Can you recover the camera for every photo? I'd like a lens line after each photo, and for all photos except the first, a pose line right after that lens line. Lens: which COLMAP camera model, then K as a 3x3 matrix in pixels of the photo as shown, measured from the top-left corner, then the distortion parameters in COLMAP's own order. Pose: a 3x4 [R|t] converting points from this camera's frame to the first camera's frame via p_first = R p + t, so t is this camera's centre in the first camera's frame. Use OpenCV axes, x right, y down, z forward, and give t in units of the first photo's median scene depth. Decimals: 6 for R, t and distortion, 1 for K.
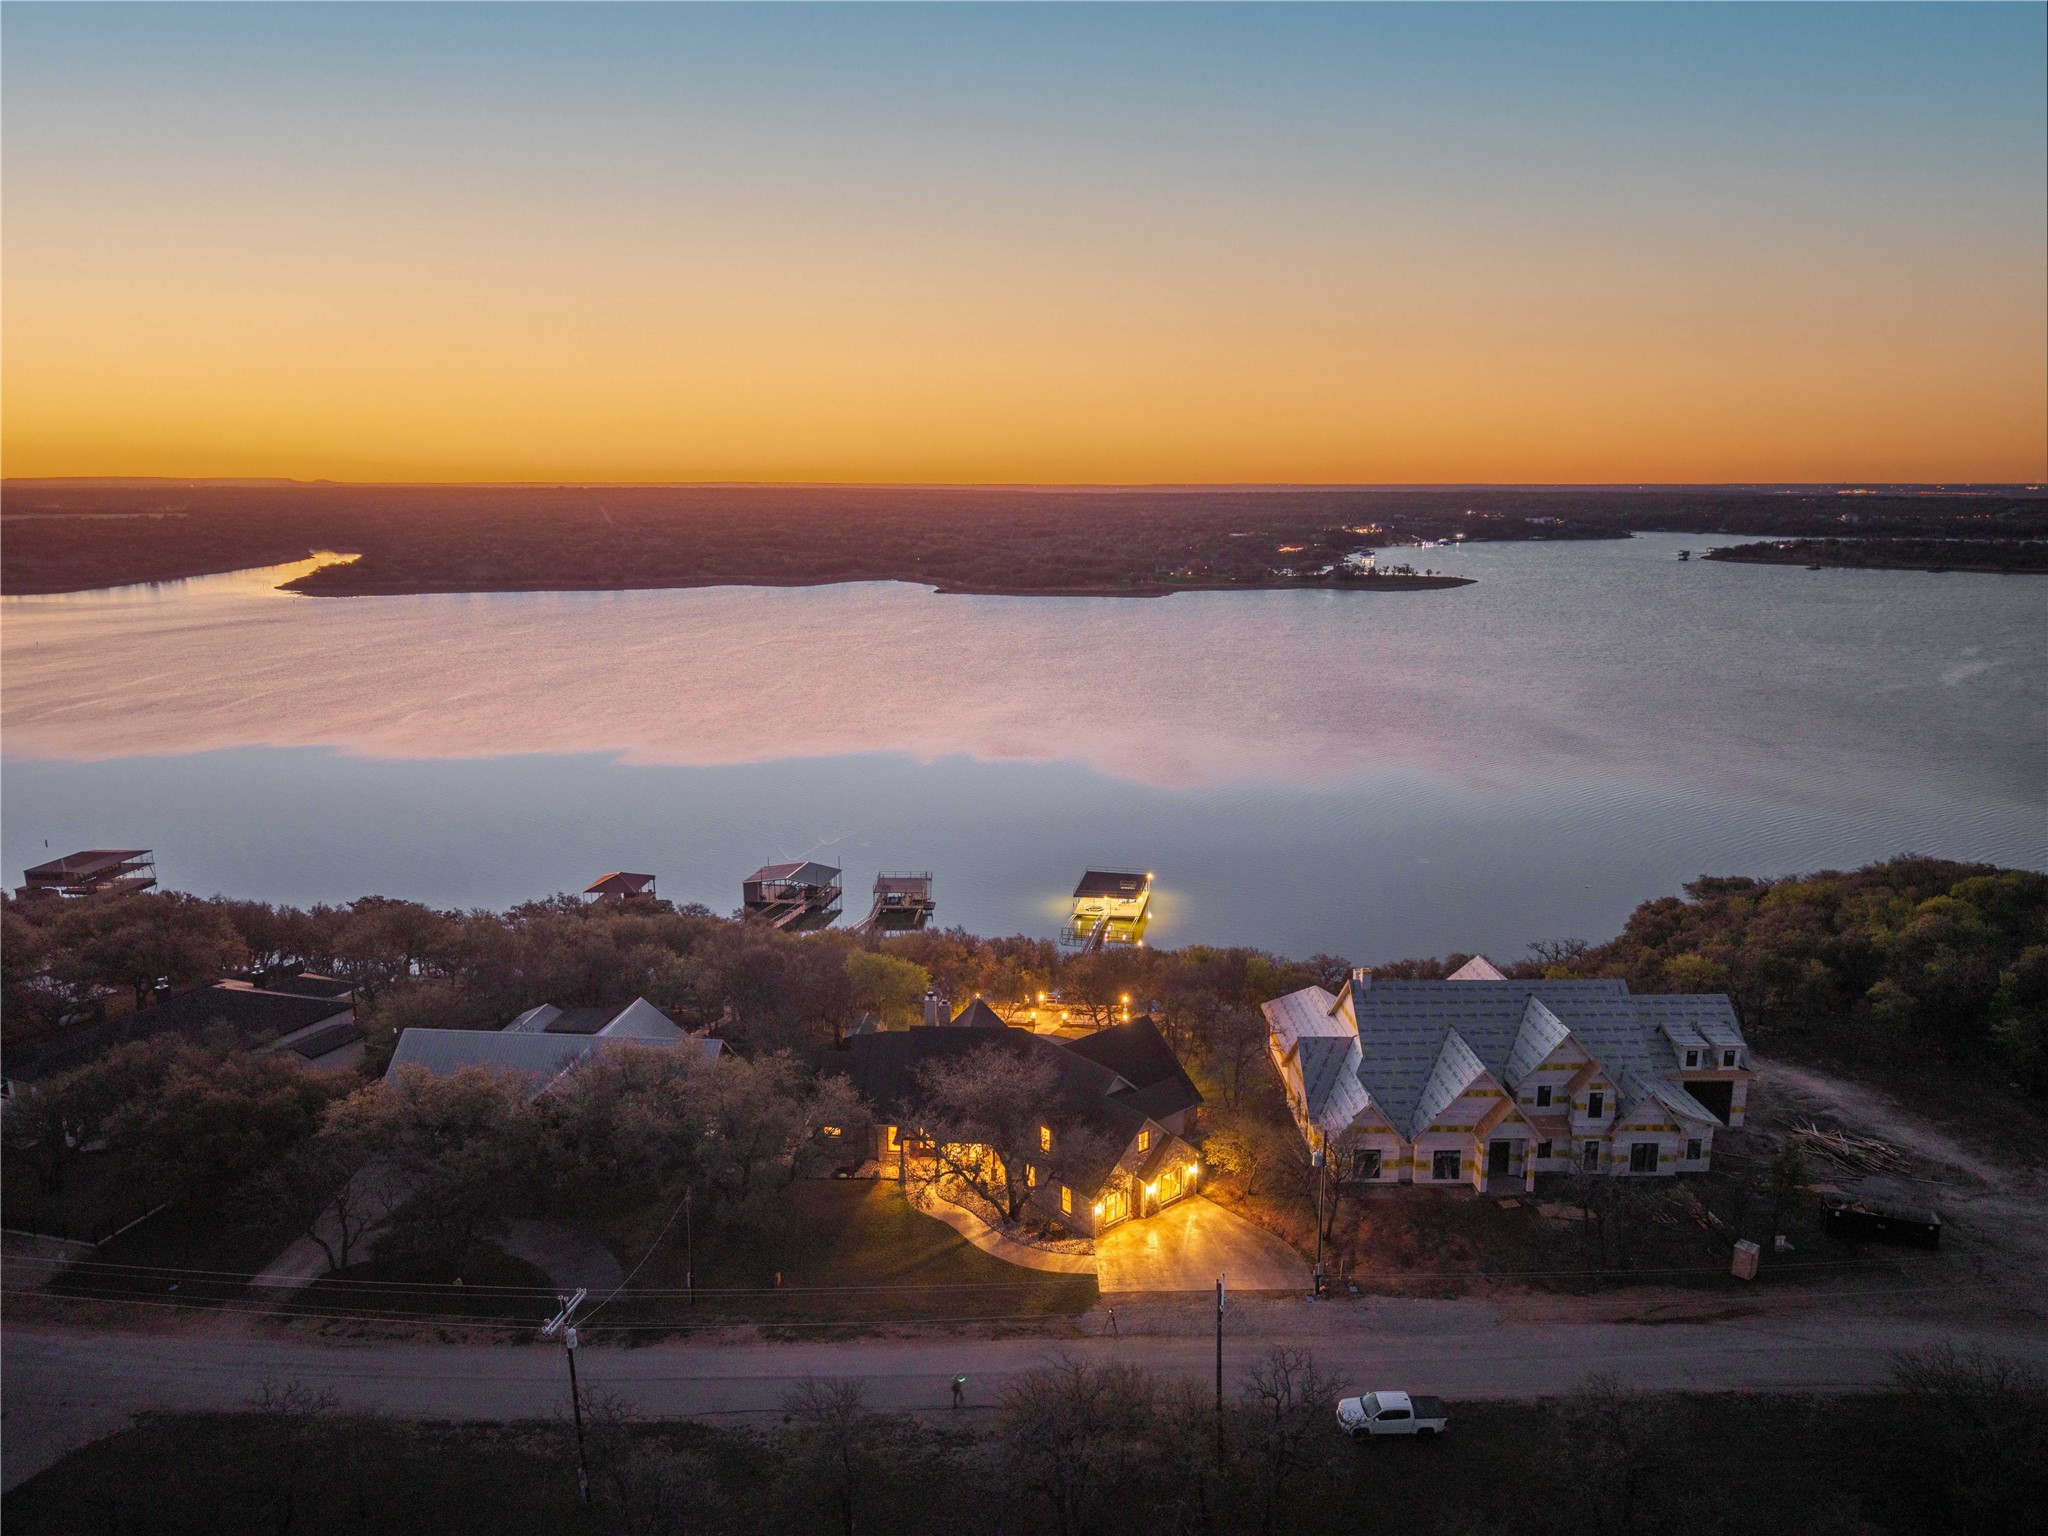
lens RADIAL K [[1372.4, 0, 1022.1], [0, 1372.4, 761.3], [0, 0, 1]] dist [0.028444, -0.031225]
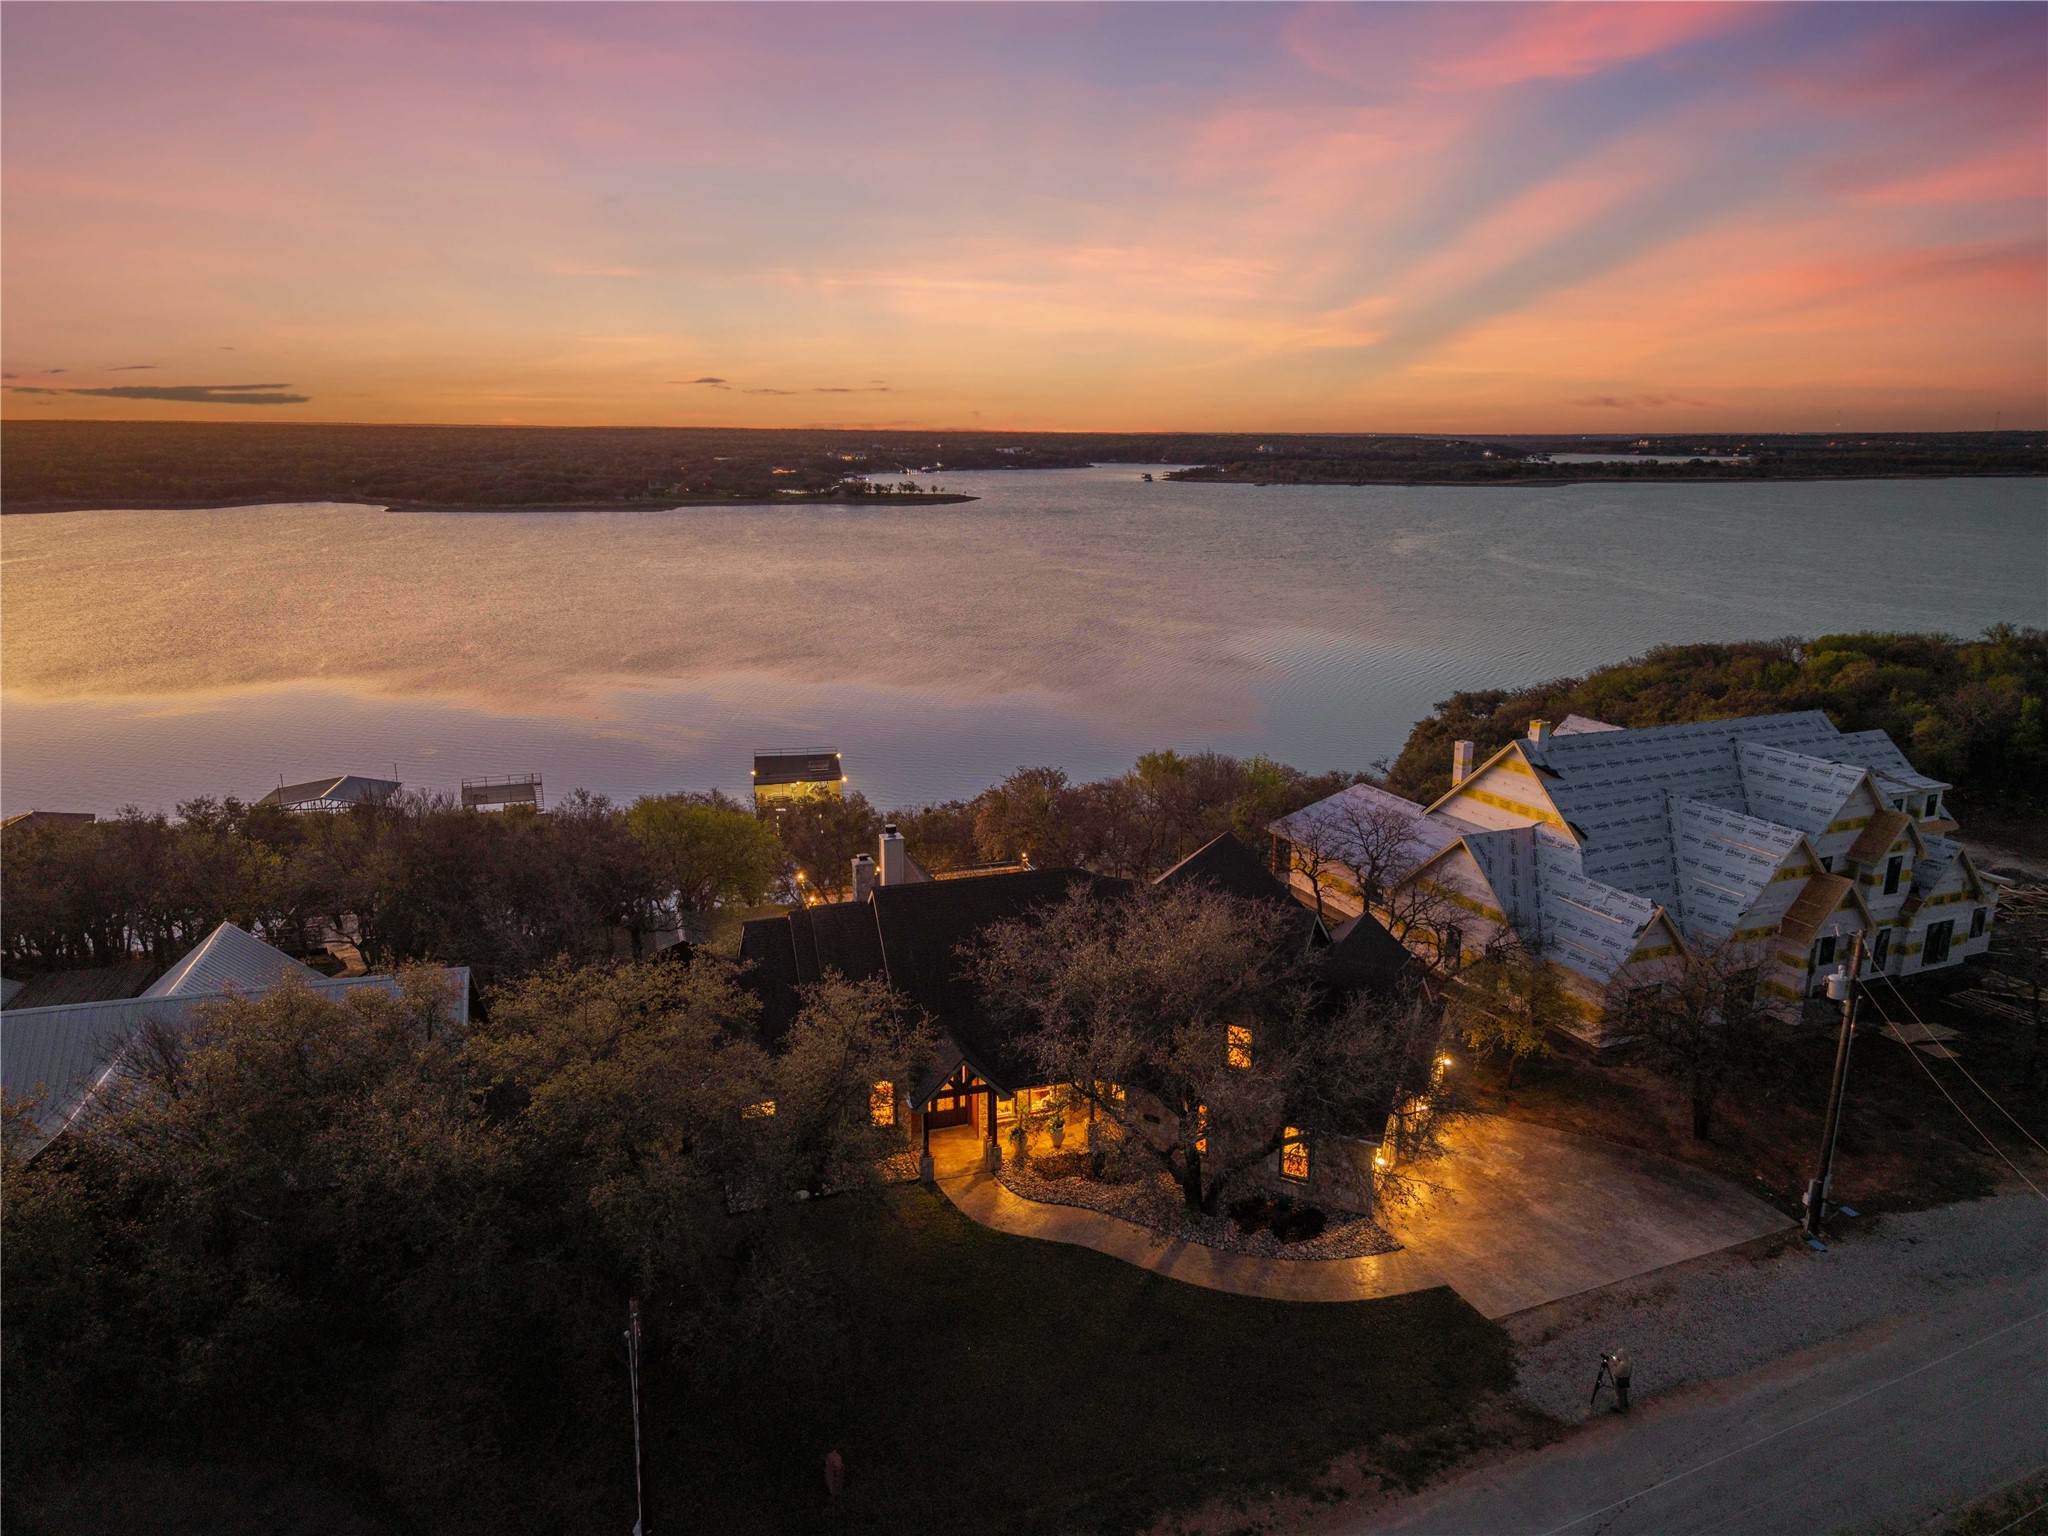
lens RADIAL K [[1372.4, 0, 1026.2], [0, 1372.4, 764.3], [0, 0, 1]] dist [0.028444, -0.031225]
pose [[0.925814, -0.080573, 0.369292, -0.110067], [0.066011, 0.996467, 0.051923, 0.063940], [-0.372171, -0.023694, 0.927862, 0.257280]]
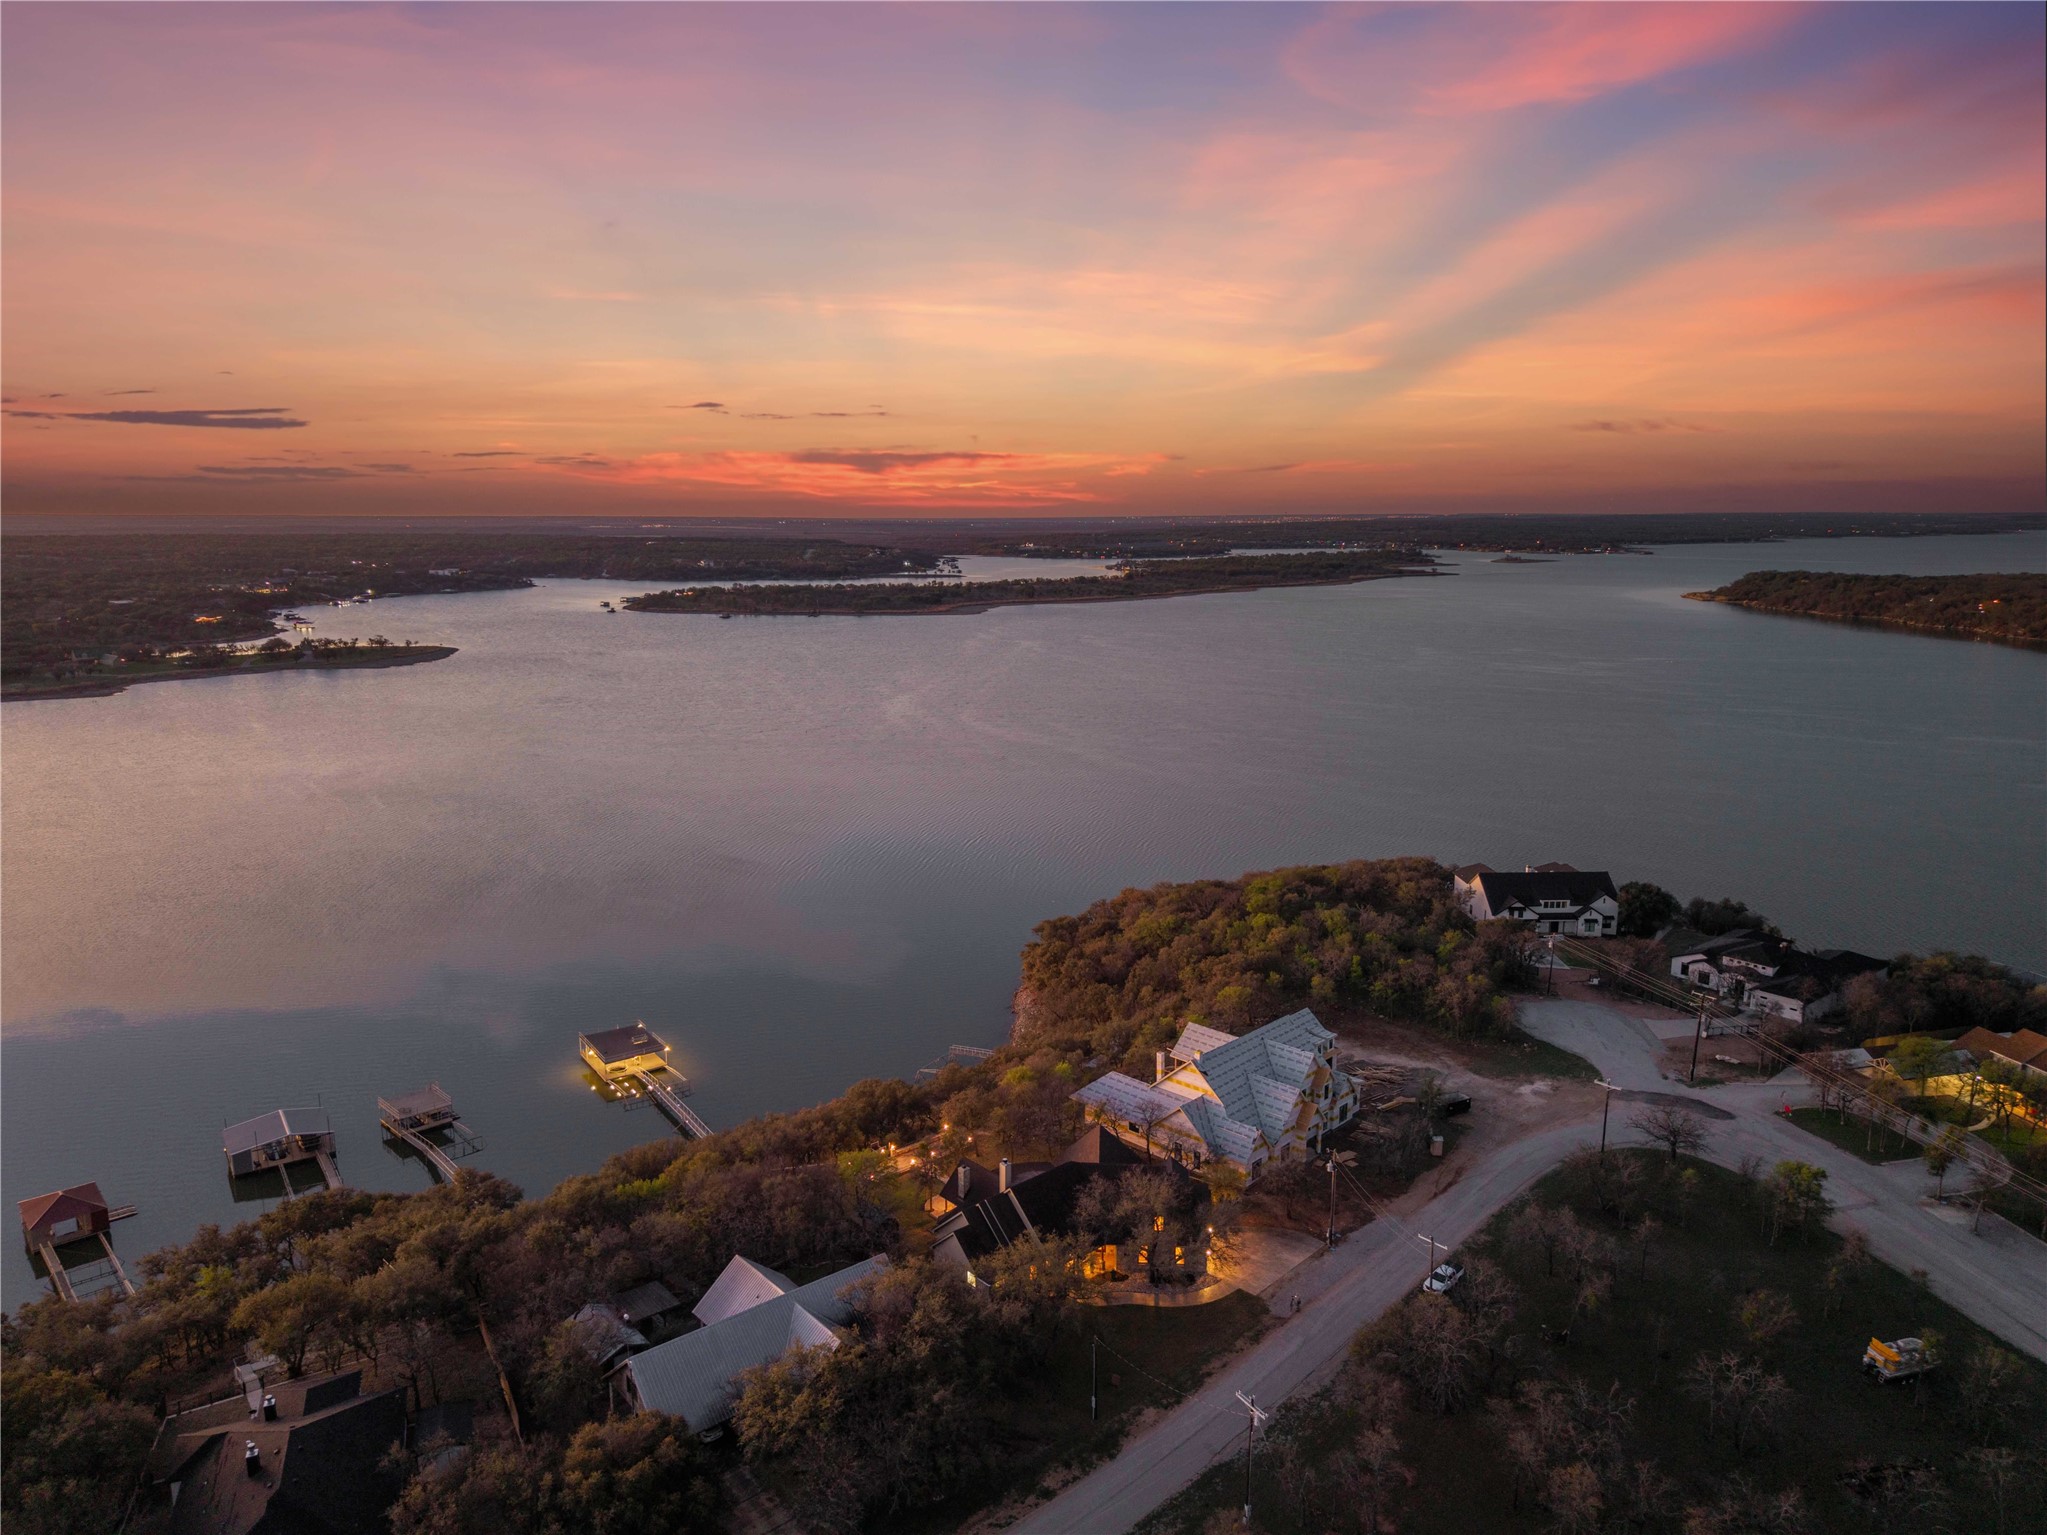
lens RADIAL K [[1371.8, 0, 1017.0], [0, 1371.8, 763.3], [0, 0, 1]] dist [0.028444, -0.031225]
pose [[0.697879, -0.125833, 0.705075, -0.497519], [0.139667, 0.989456, 0.038344, -0.136048], [-0.702465, 0.071716, 0.708096, 0.009526]]
